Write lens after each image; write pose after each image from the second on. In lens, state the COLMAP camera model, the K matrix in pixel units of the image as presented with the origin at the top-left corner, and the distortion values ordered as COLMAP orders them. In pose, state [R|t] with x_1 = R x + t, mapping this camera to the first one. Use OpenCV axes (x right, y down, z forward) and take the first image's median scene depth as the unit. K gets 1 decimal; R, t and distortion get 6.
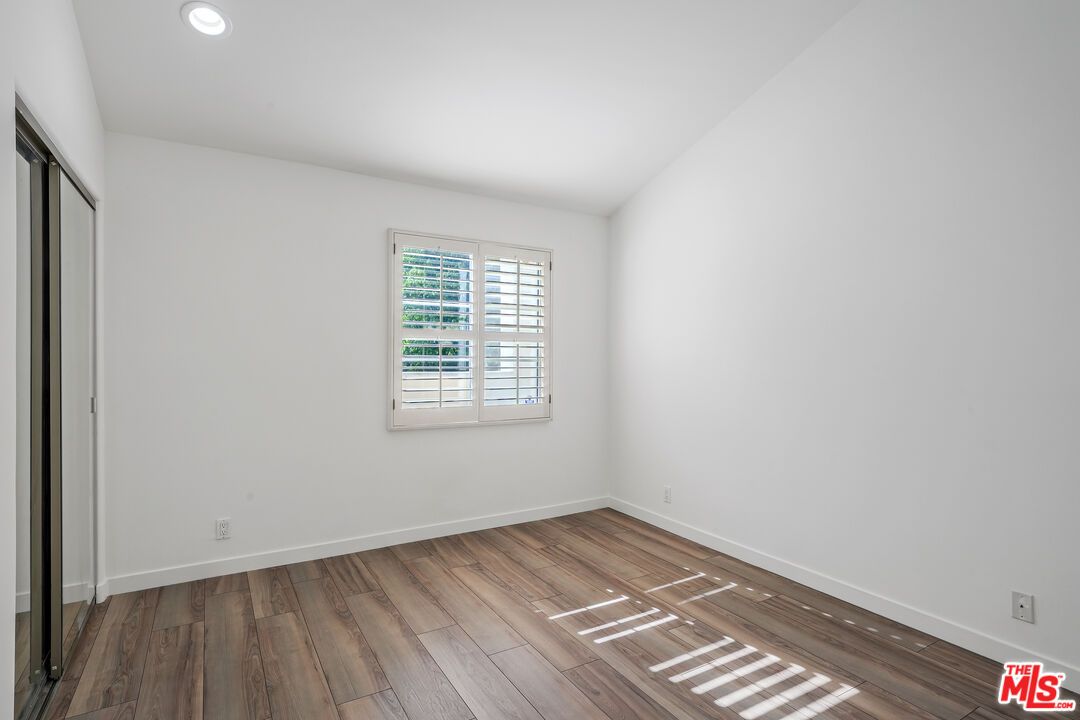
lens RADIAL K [[553.8, 0, 543.8], [0, 553.8, 349.9], [0, 0, 1]] dist [0.002473, 0.000257]
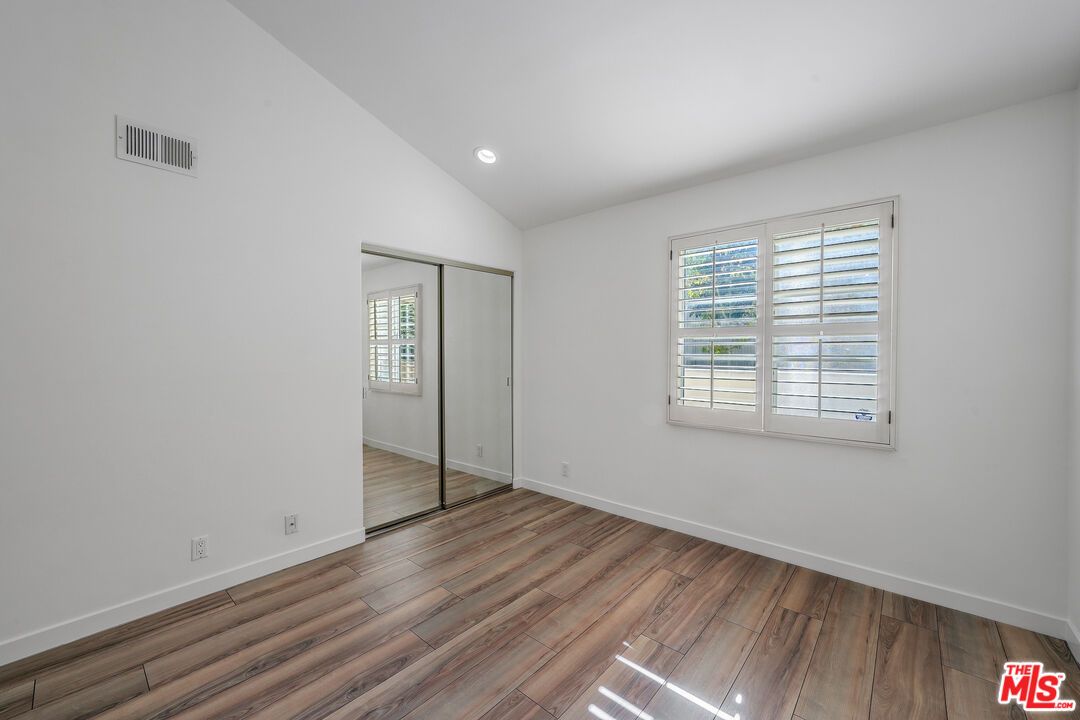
lens RADIAL K [[431.9, 0, 536.9], [0, 431.9, 354.6], [0, 0, 1]] dist [-0.007797, 0.000016]
pose [[0.292621, -0.002452, -0.956225, 0.450090], [0.008535, 0.999964, 0.000048, 0.008571], [0.956190, -0.008176, 0.292632, 0.500647]]
